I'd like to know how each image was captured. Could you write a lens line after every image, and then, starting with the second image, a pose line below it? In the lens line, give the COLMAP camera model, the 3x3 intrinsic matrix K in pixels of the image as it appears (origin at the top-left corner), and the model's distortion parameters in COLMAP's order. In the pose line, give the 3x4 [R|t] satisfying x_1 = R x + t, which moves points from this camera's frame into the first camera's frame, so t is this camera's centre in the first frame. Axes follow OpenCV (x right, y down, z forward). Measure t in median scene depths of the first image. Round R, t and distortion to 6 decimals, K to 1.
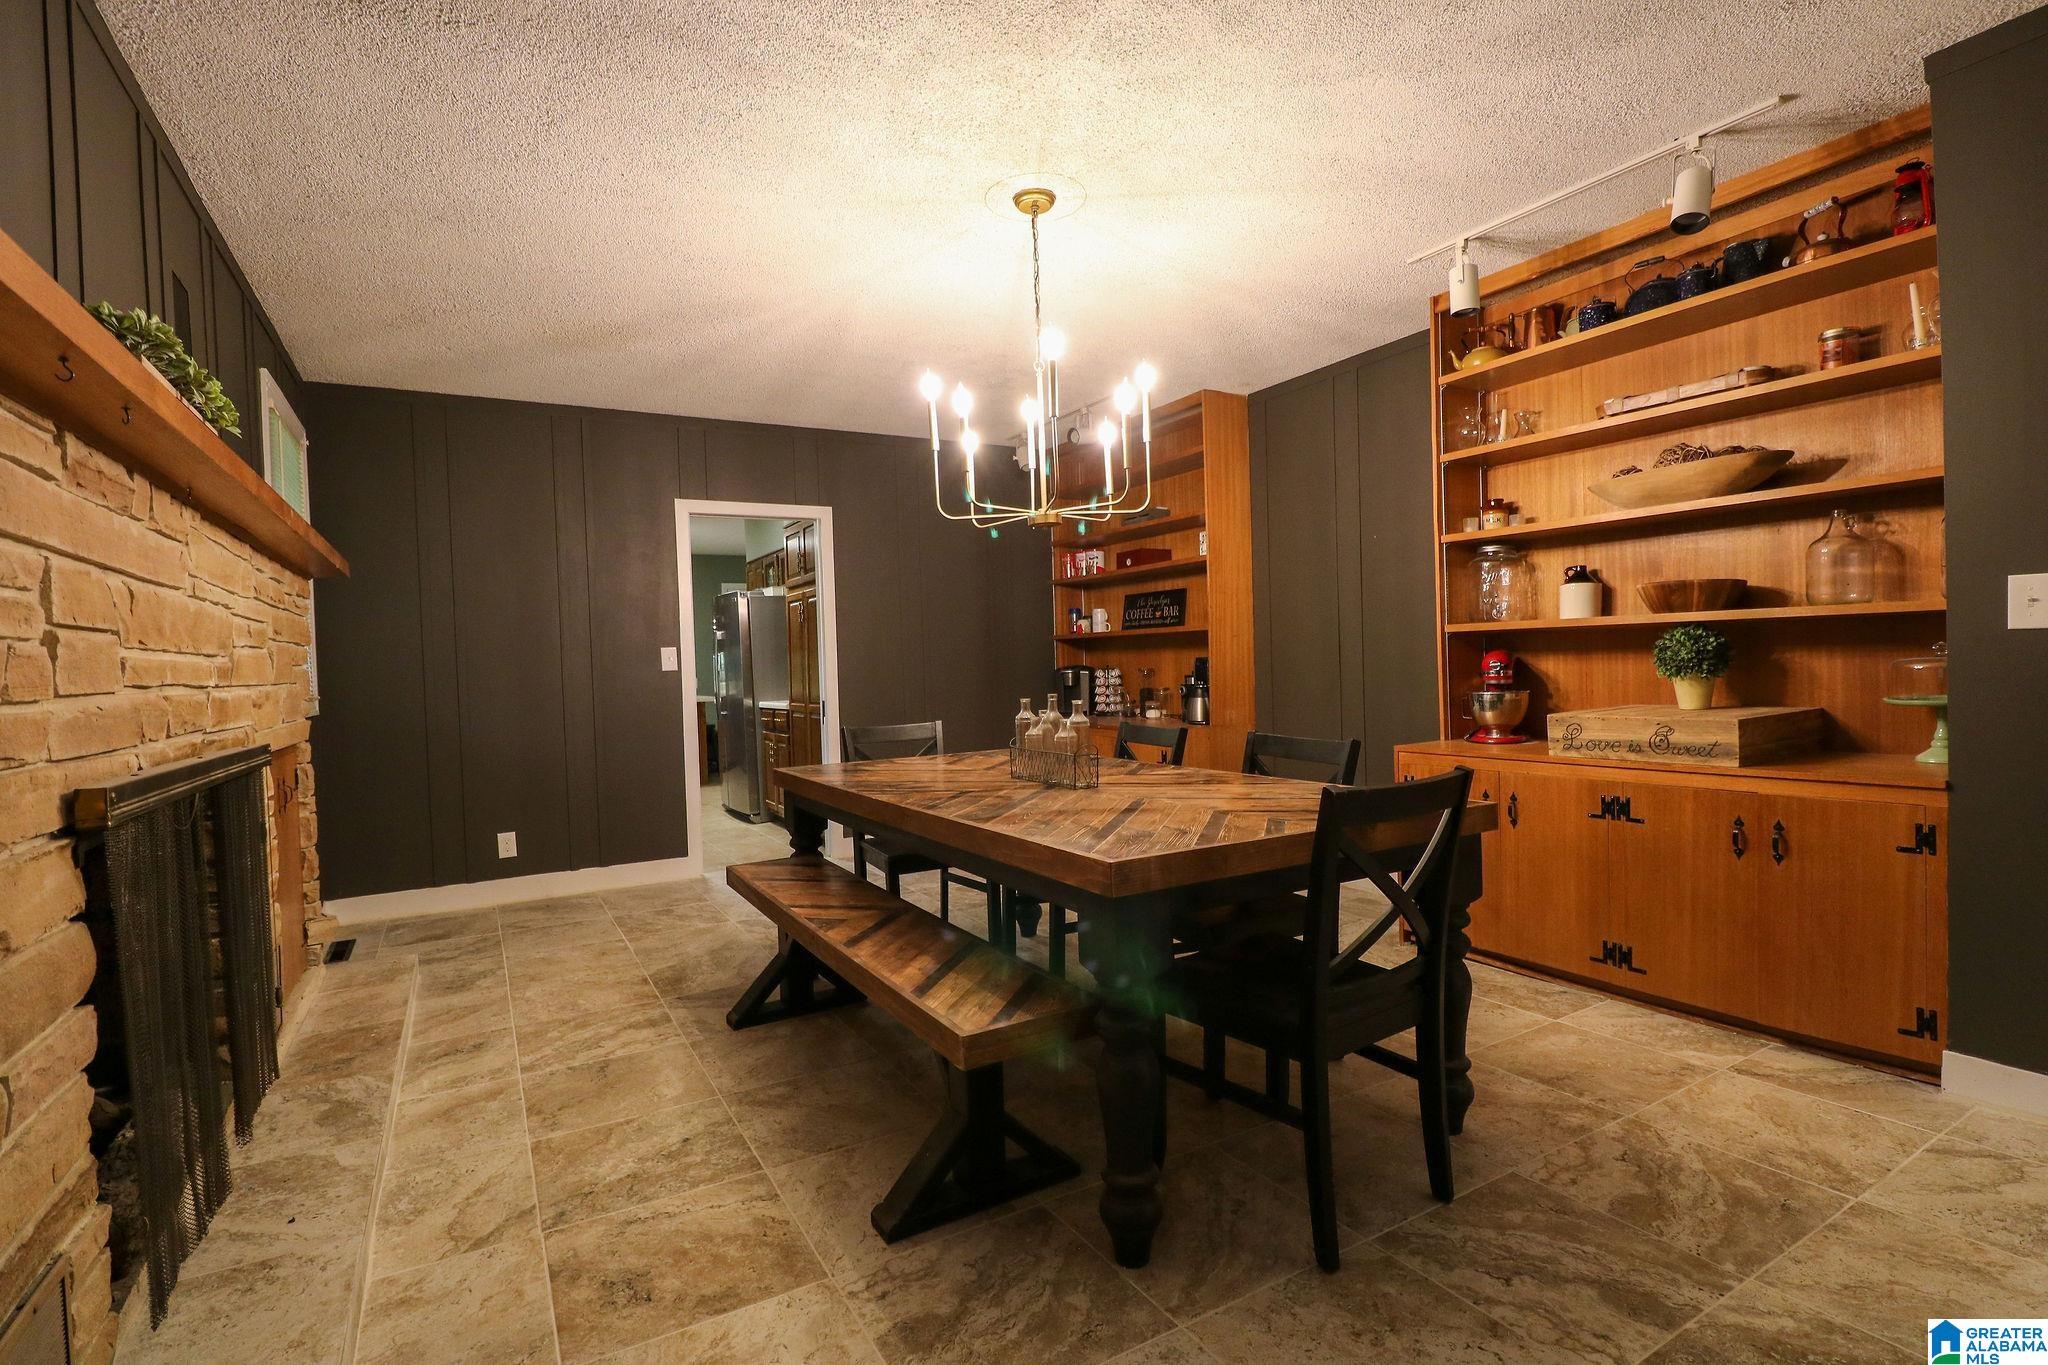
lens RADIAL K [[949.3, 0, 1026.8], [0, 949.3, 680.3], [0, 0, 1]] dist [0.002730, -0.010831]
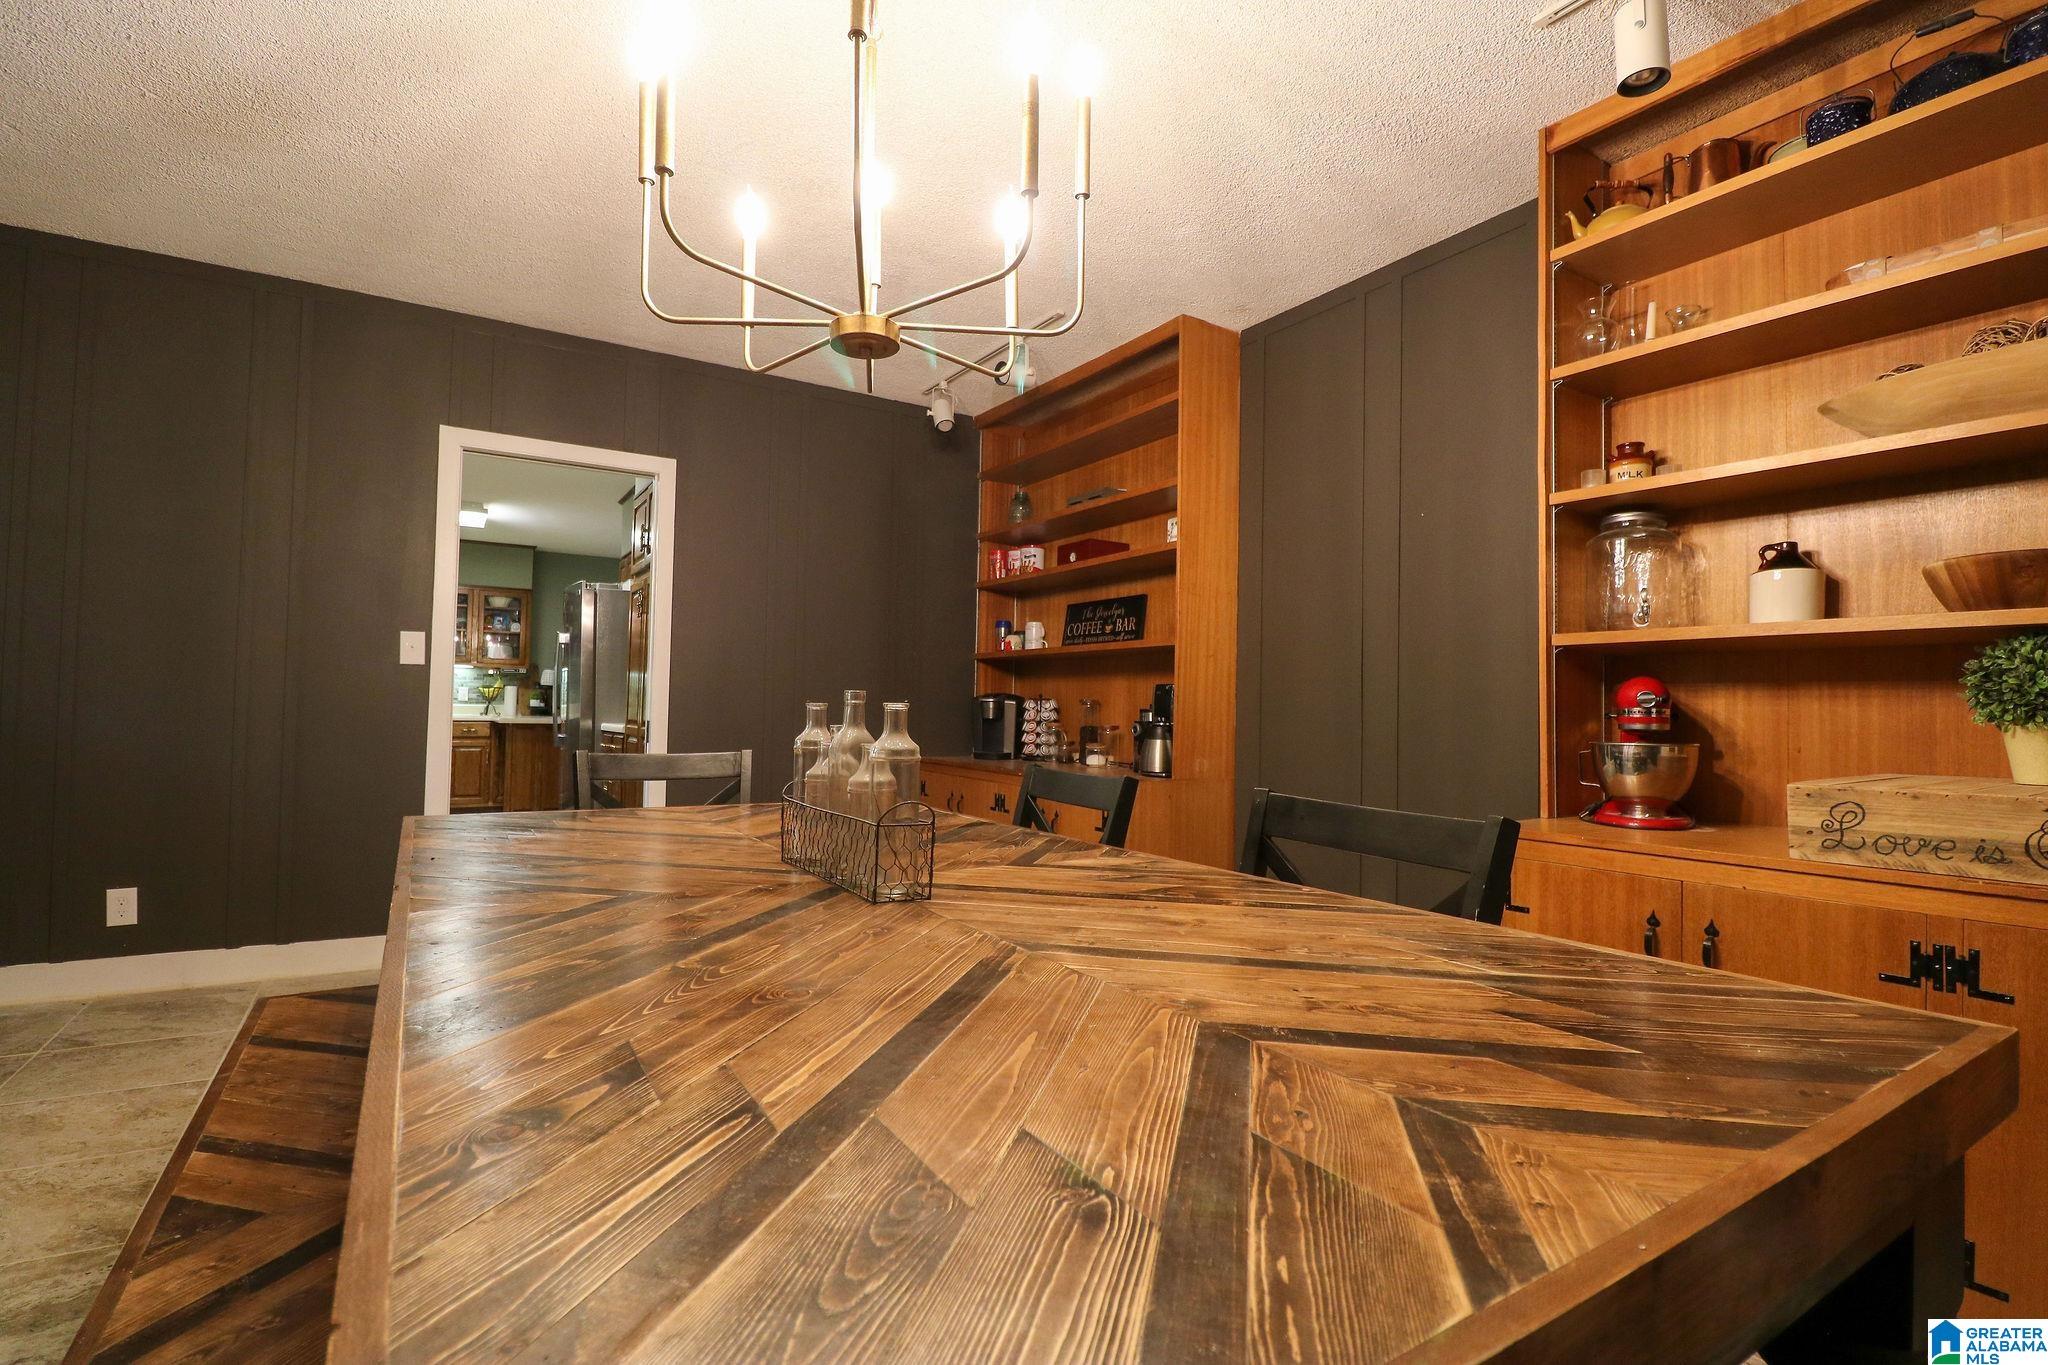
lens RADIAL K [[949.3, 0, 1026.8], [0, 949.3, 680.3], [0, 0, 1]] dist [0.002730, -0.010831]
pose [[0.997845, 0.051327, 0.040883, 0.064894], [-0.049131, 0.997384, -0.053028, 0.021332], [-0.043498, 0.050905, 0.997756, 0.366227]]
